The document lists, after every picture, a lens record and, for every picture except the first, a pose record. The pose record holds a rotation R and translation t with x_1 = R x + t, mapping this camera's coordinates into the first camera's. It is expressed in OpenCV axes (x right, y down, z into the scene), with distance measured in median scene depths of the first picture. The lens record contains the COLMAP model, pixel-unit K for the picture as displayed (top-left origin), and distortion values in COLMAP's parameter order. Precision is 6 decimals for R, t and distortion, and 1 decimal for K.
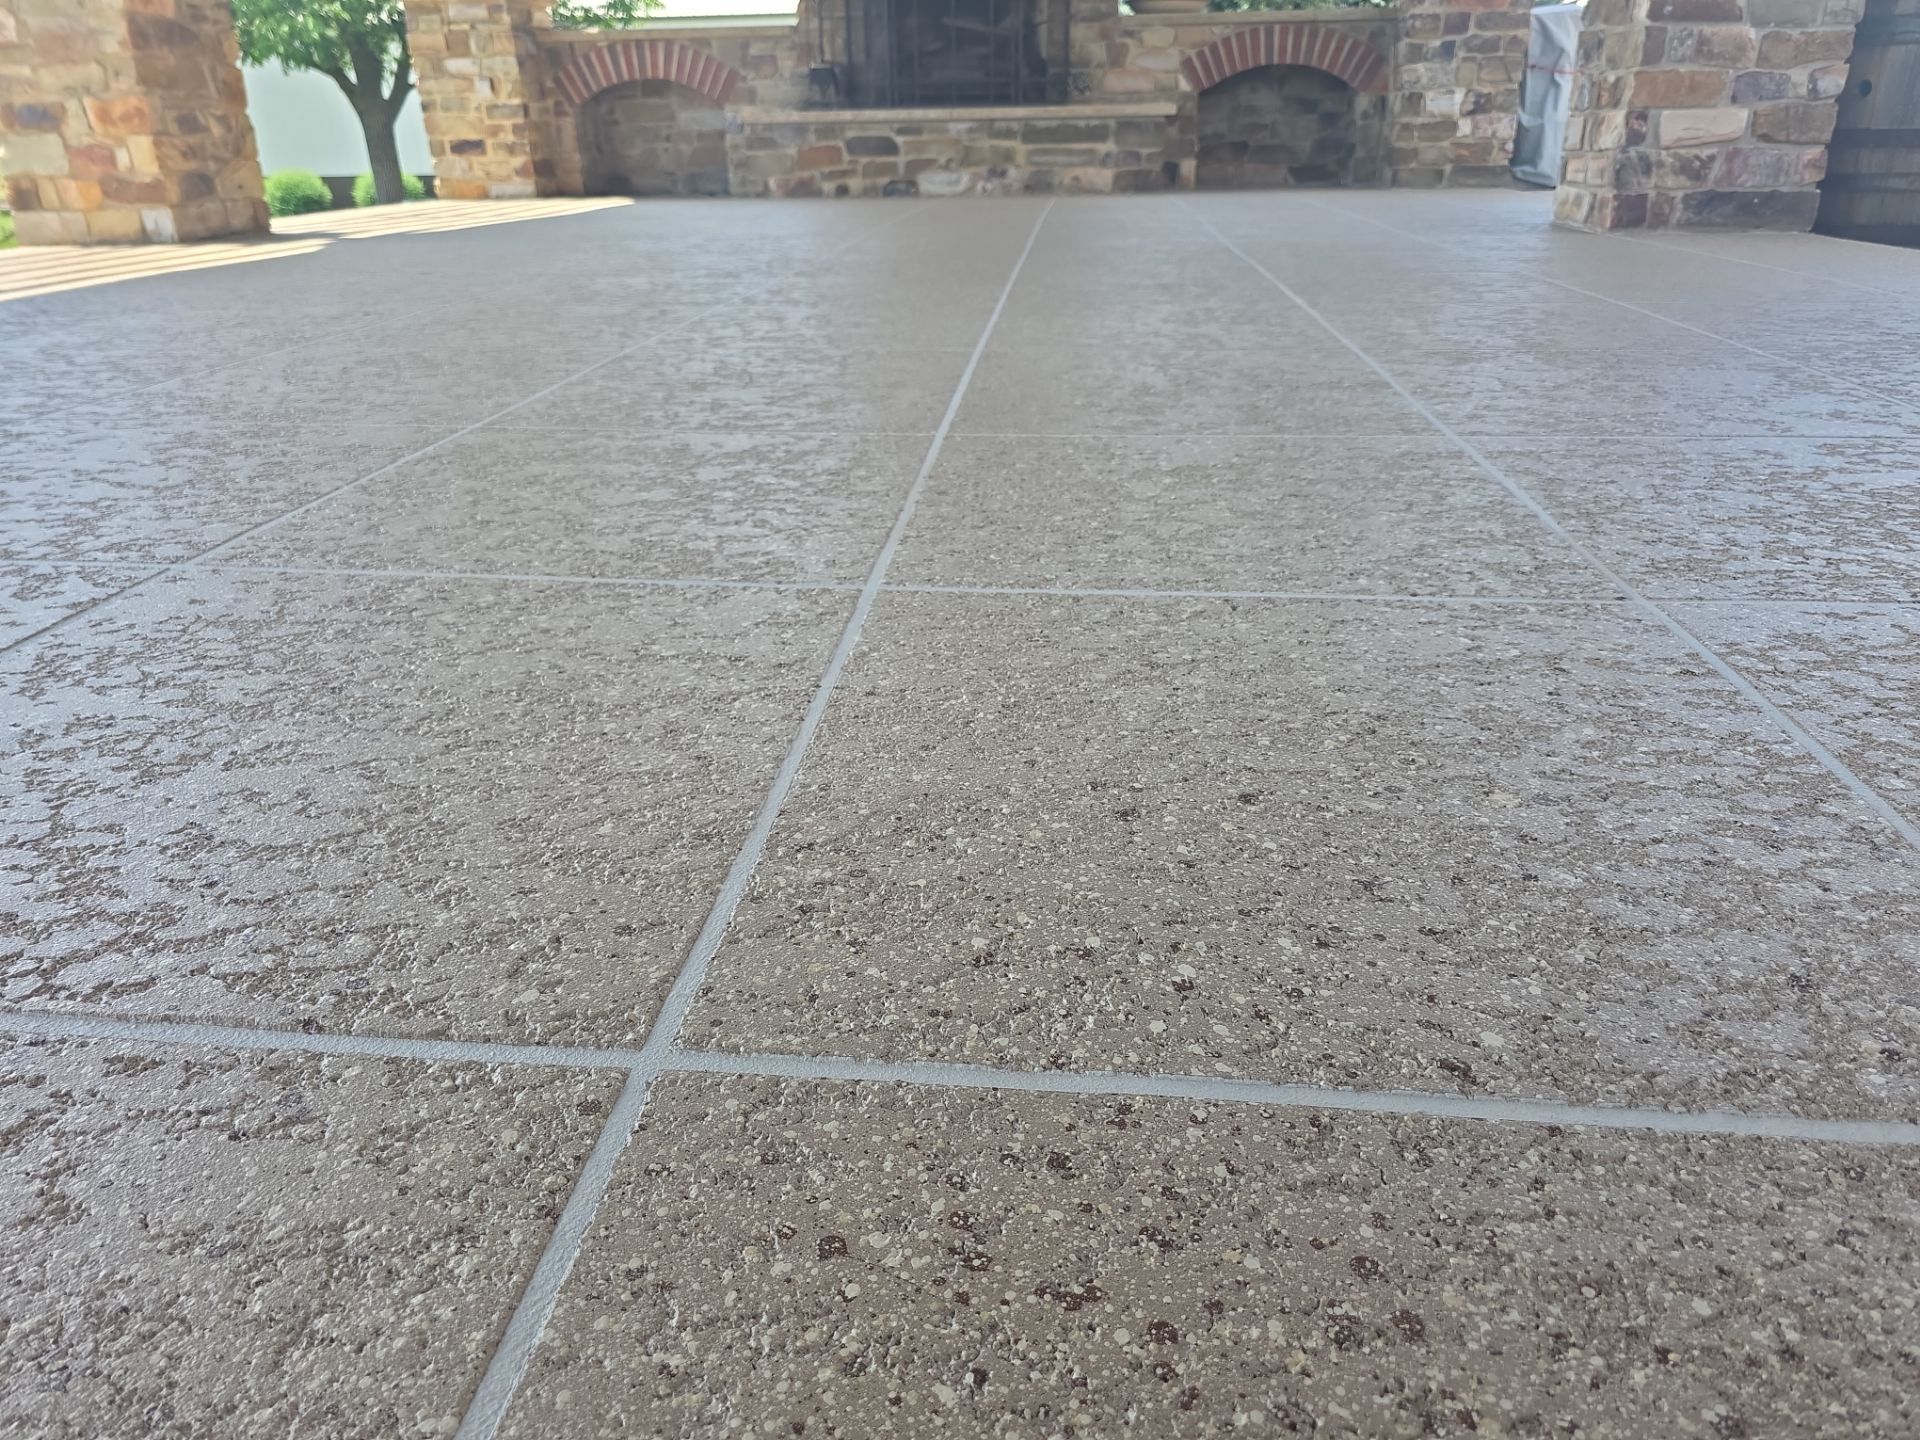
lens RADIAL K [[1324.2, 0, 955.4], [0, 1324.2, 742.9], [0, 0, 1]] dist [0.031099, -0.038893]
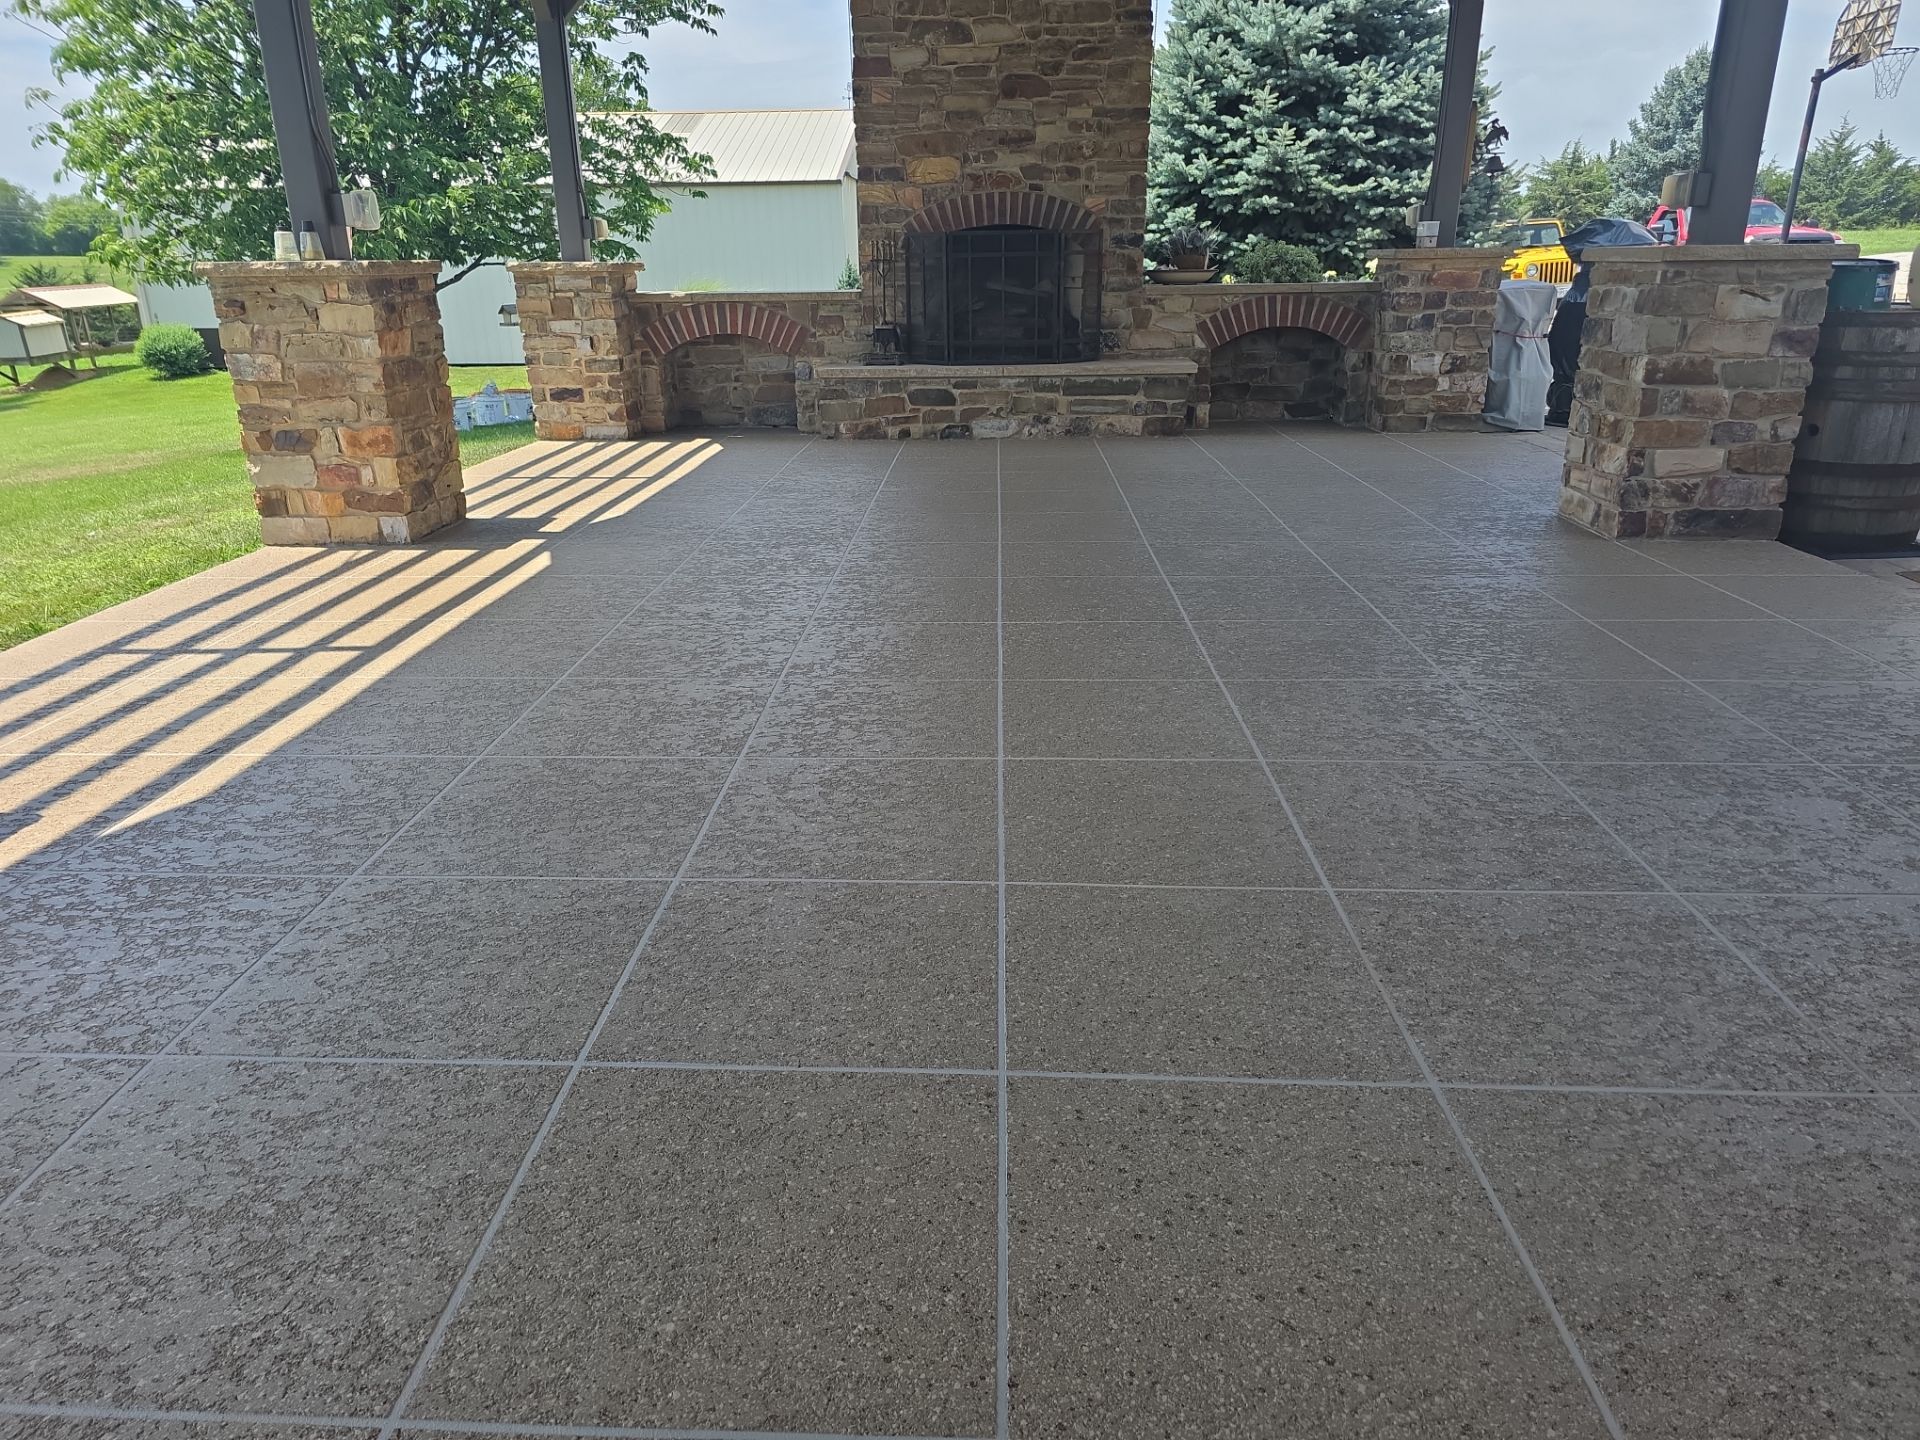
lens RADIAL K [[1307.7, 0, 959.2], [0, 1307.7, 748.1], [0, 0, 1]] dist [0.049800, -0.050578]
pose [[0.998037, -0.018078, 0.059960, -0.117825], [0.022513, 0.996993, -0.074146, -0.067498], [-0.058439, 0.075351, 0.995443, -0.103773]]
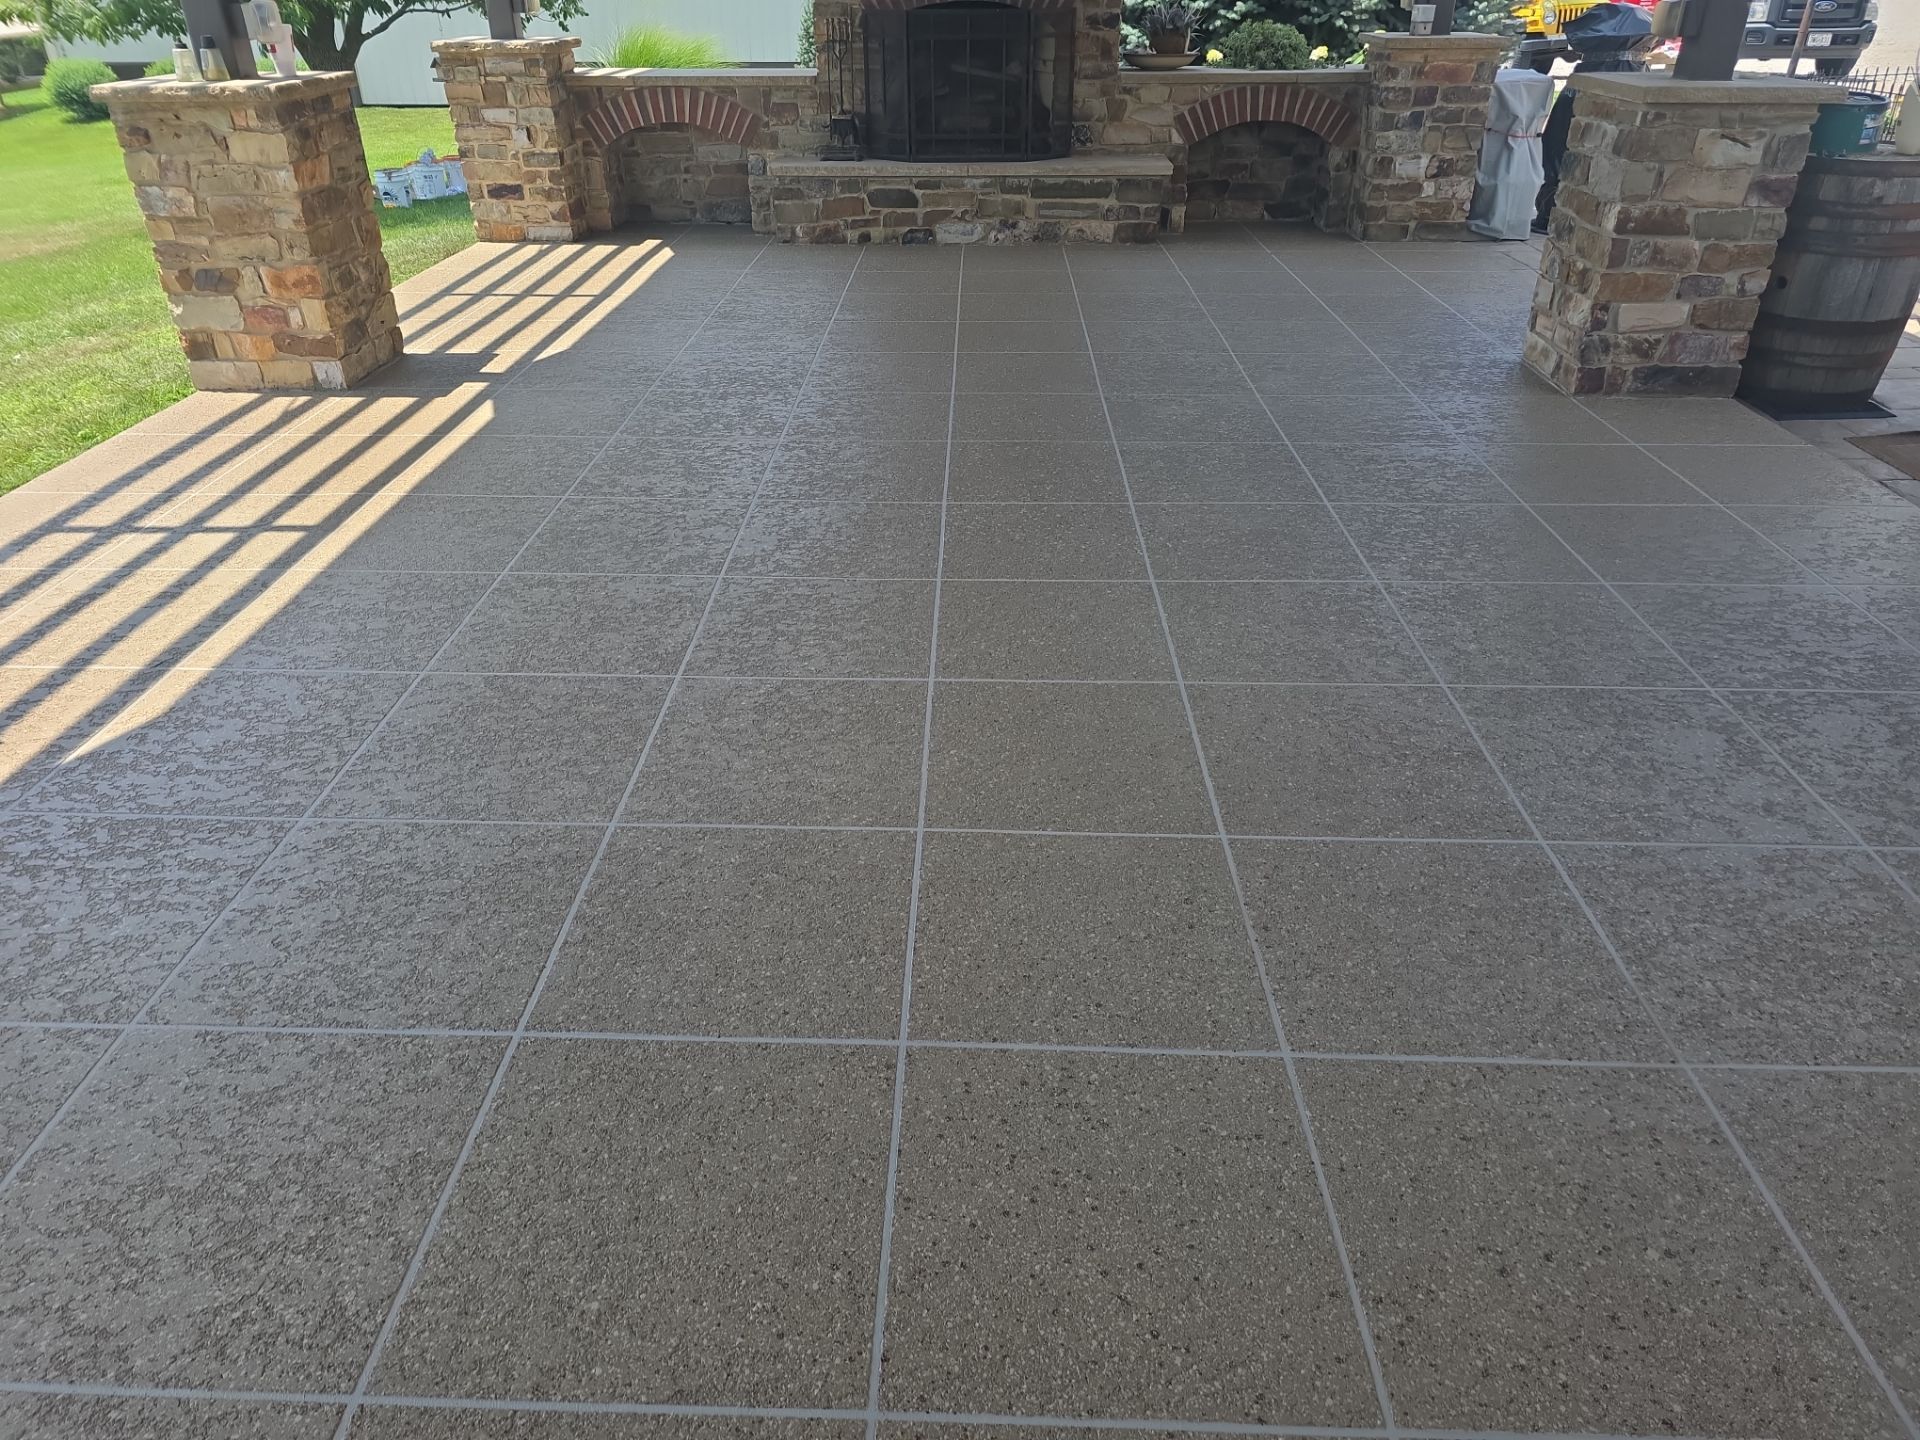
lens RADIAL K [[1306.0, 0, 963.0], [0, 1306.0, 761.1], [0, 0, 1]] dist [0.051822, -0.050421]
pose [[0.997015, -0.027593, 0.072114, -0.100317], [0.019509, 0.993686, 0.110492, -0.116376], [-0.074708, -0.108755, 0.991257, -0.120676]]
